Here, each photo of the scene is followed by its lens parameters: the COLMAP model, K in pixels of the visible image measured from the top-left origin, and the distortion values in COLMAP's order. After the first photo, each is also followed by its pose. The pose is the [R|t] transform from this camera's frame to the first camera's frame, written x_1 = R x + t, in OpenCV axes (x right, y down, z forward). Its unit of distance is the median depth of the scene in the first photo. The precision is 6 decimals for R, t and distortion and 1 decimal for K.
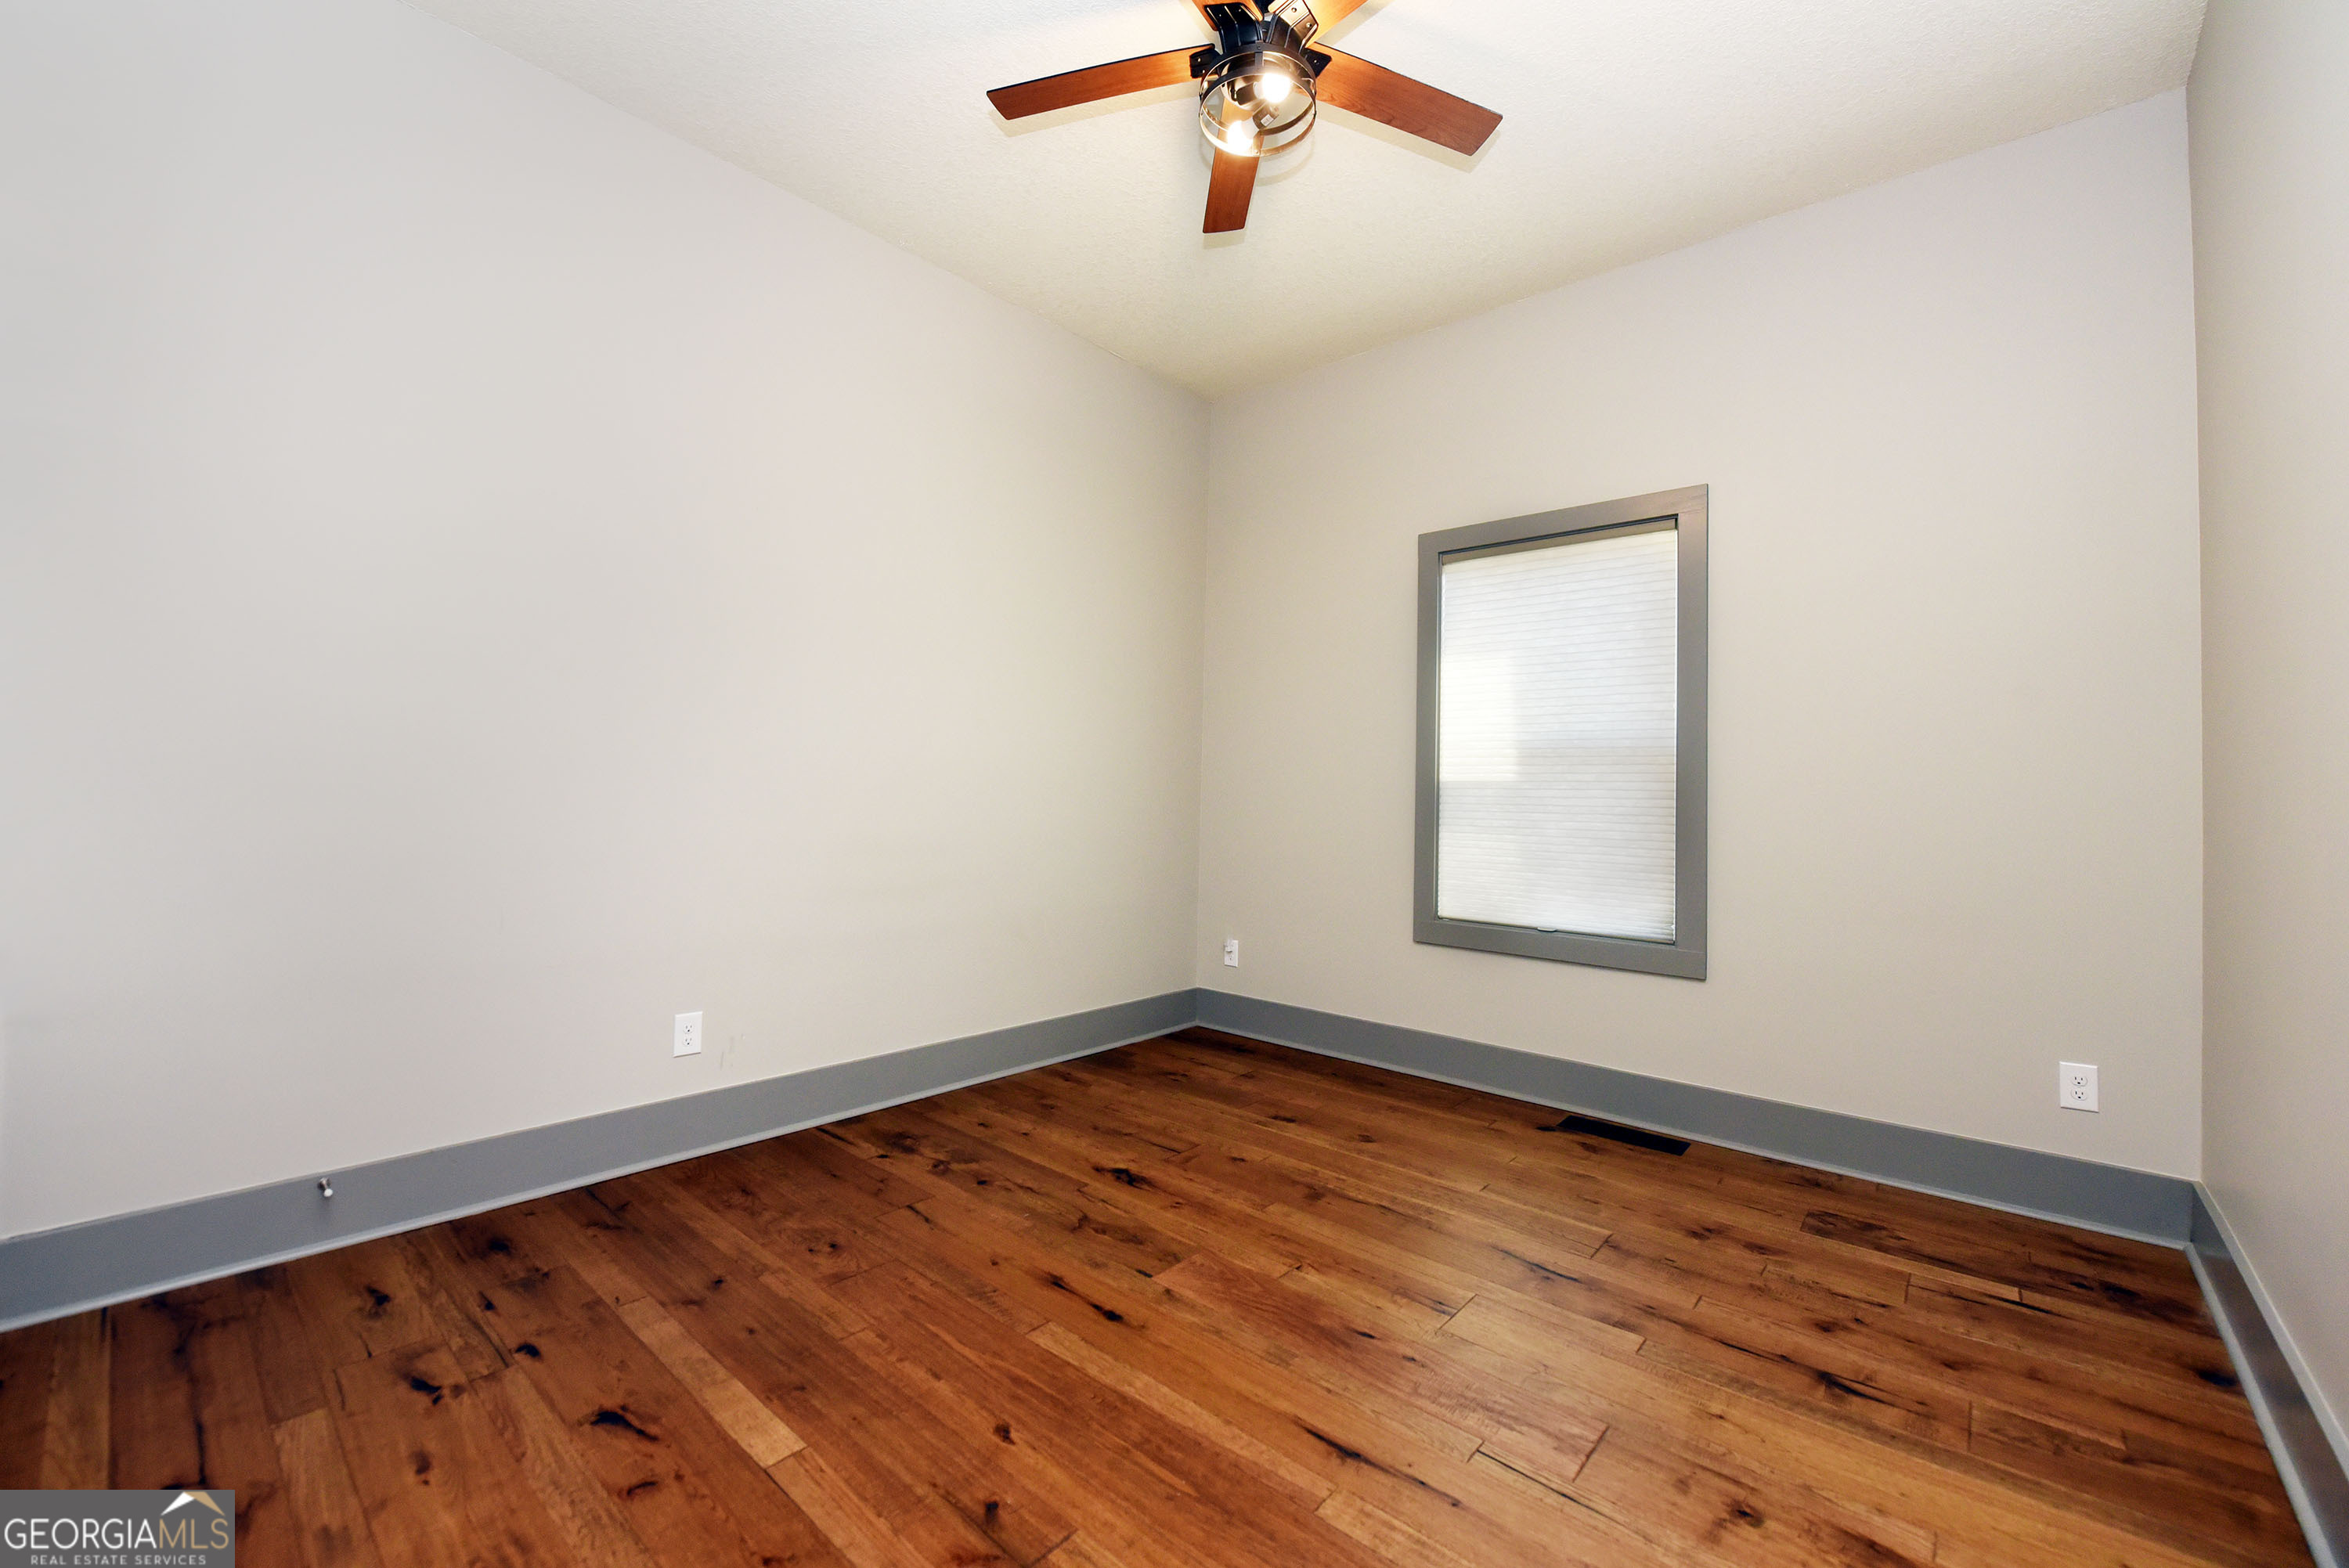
lens RADIAL K [[937.9, 0, 1184.8], [0, 937.9, 772.2], [0, 0, 1]] dist [-0.015761, -0.001913]
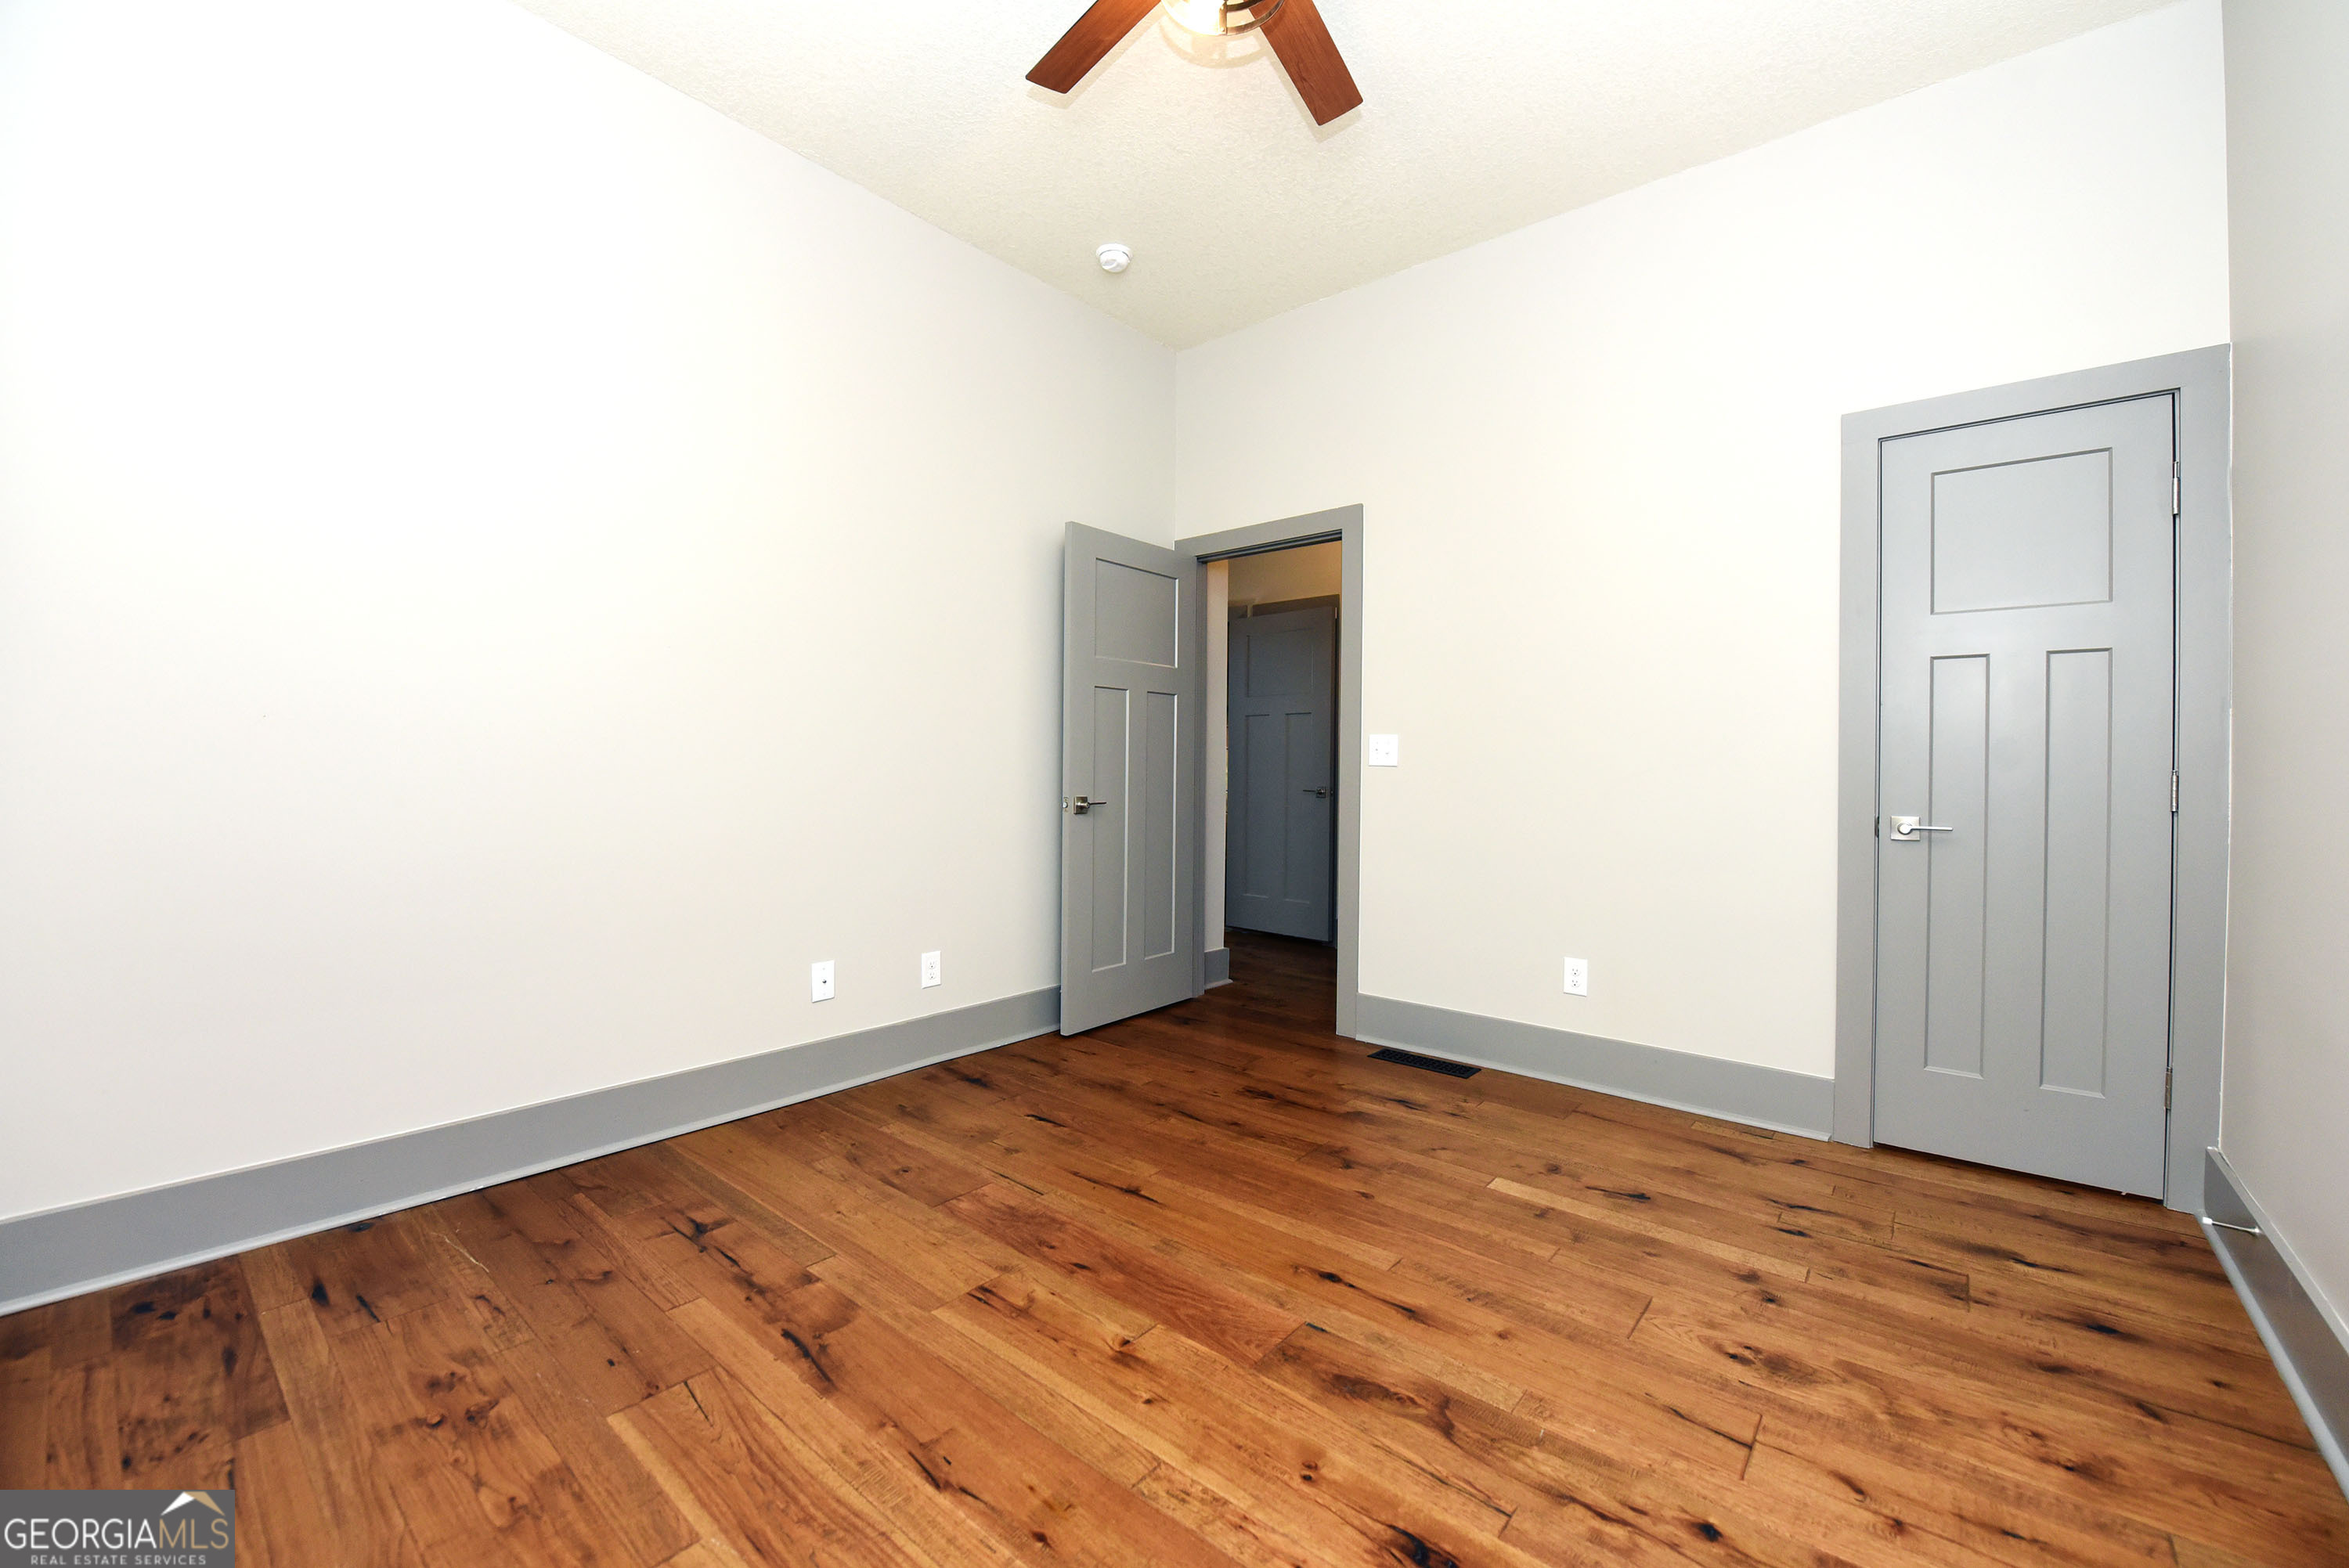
lens RADIAL K [[937.9, 0, 1184.8], [0, 937.9, 772.2], [0, 0, 1]] dist [-0.015761, -0.001913]
pose [[-0.999173, -0.032885, -0.023894, 0.118942], [-0.032349, 0.999223, -0.022504, 0.071324], [0.024615, -0.021713, -0.999461, 2.002309]]
